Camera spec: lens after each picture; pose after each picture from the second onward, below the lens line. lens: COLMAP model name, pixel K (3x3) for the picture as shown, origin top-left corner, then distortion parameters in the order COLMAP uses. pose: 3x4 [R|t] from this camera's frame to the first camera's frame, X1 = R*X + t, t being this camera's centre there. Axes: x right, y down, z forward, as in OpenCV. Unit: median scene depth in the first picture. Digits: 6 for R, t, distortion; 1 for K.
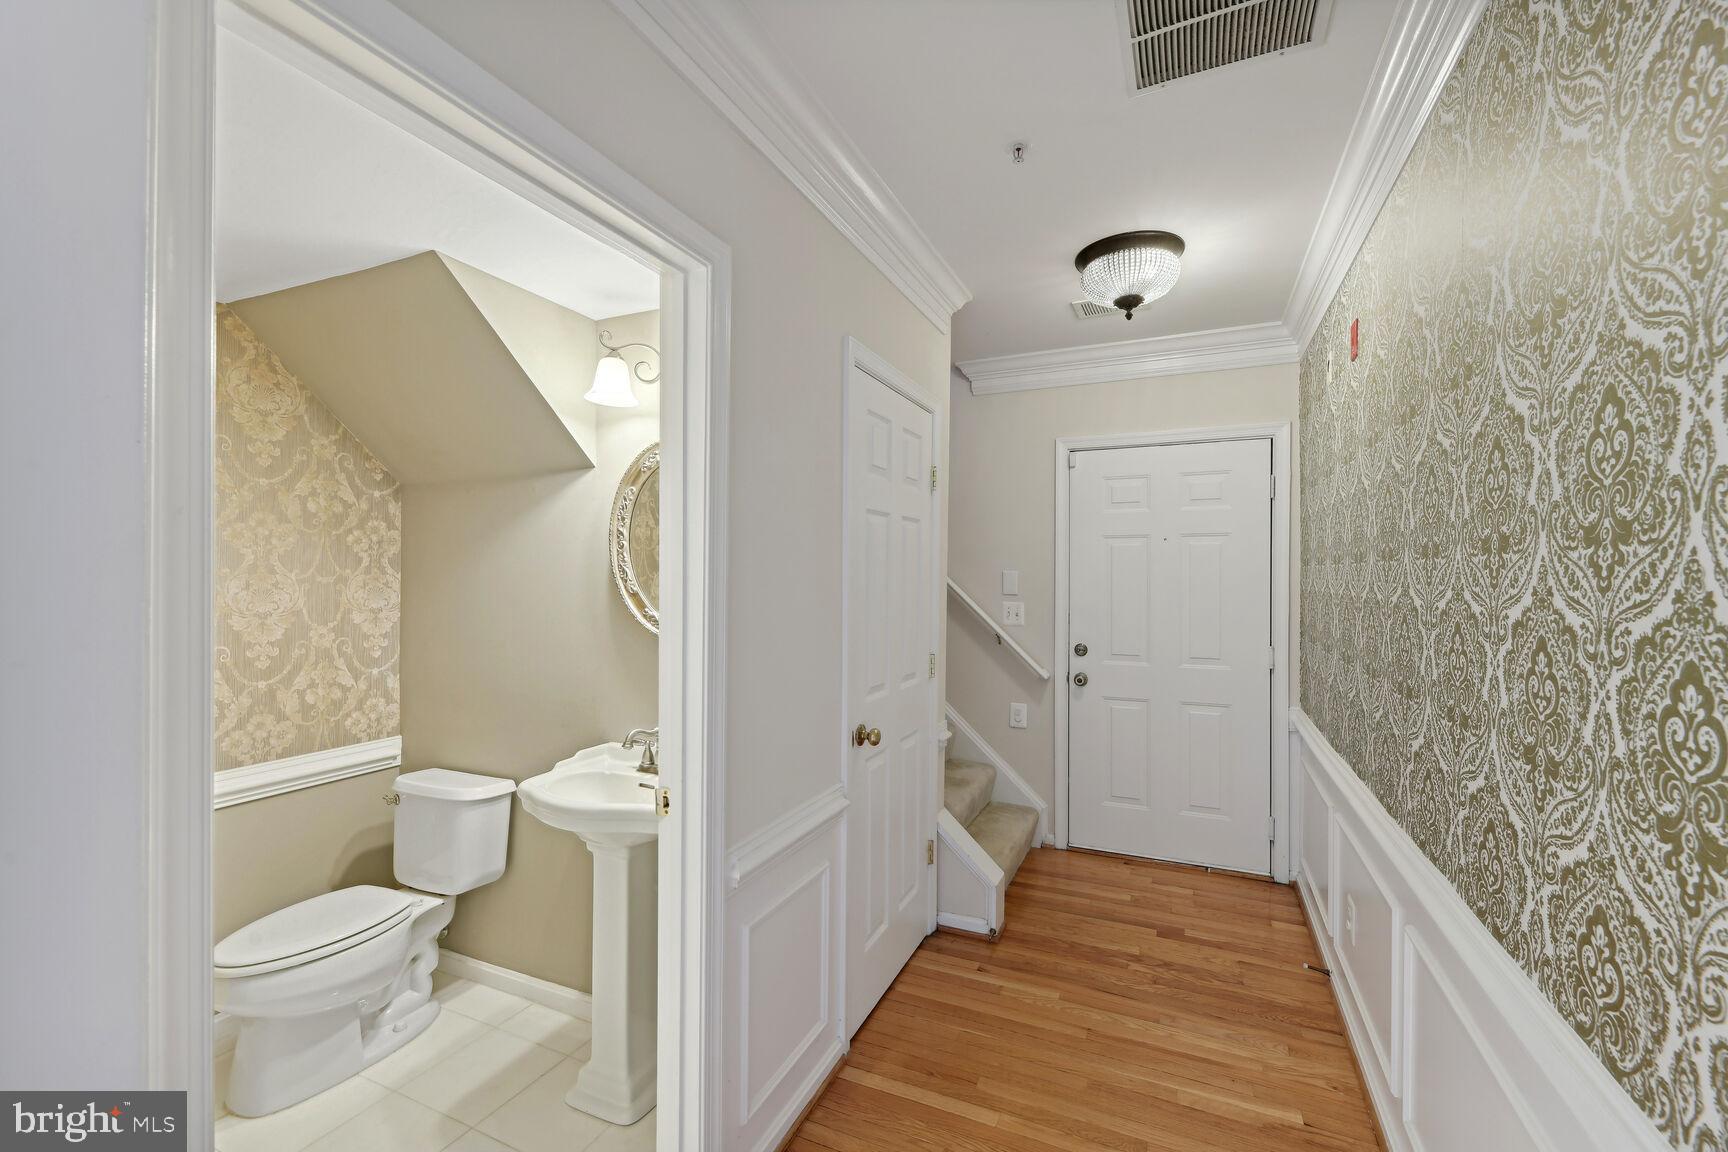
lens RADIAL K [[727.7, 0, 892.0], [0, 727.7, 581.6], [0, 0, 1]] dist [0.000069, -0.001819]
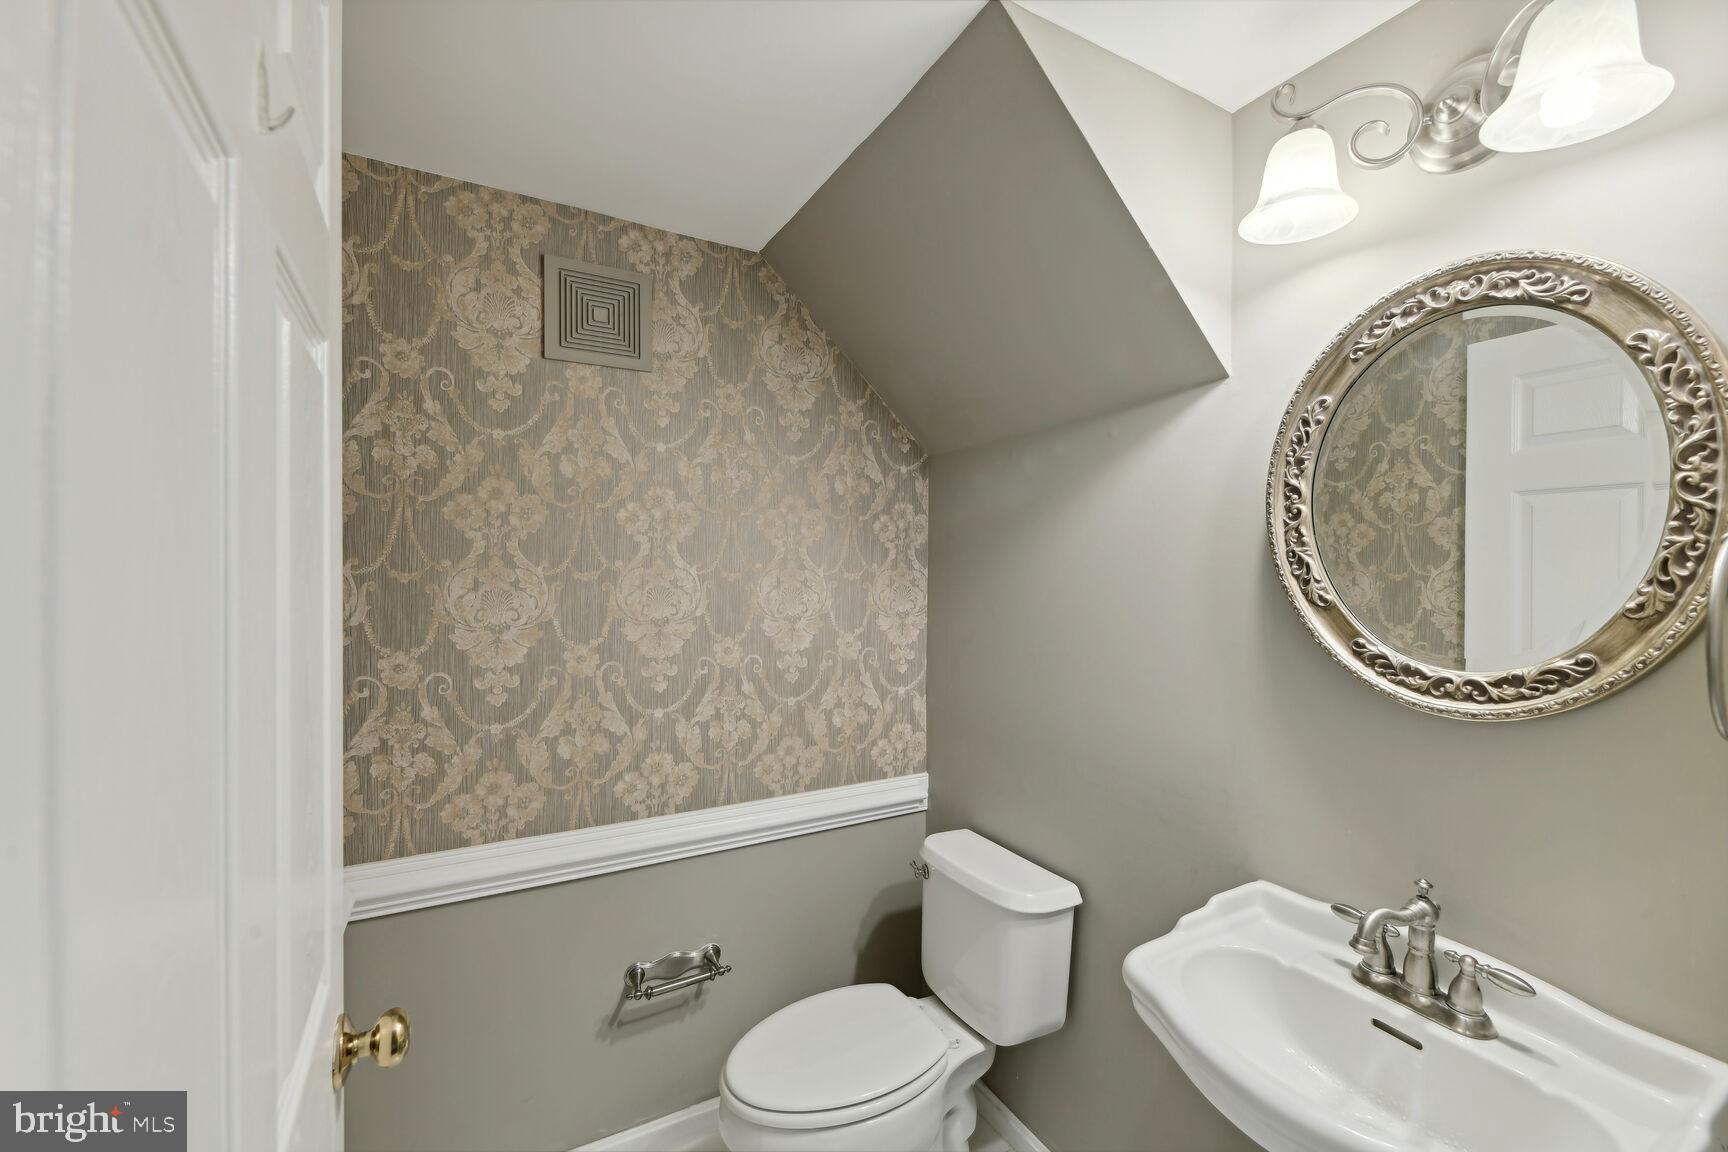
lens RADIAL K [[727.7, 0, 866.2], [0, 727.7, 573.5], [0, 0, 1]] dist [0.000069, -0.001819]
pose [[0.791436, 0.001095, -0.611252, -0.264968], [-0.003475, 0.999990, -0.002708, -0.003758], [0.611243, 0.004267, 0.791432, 0.359615]]
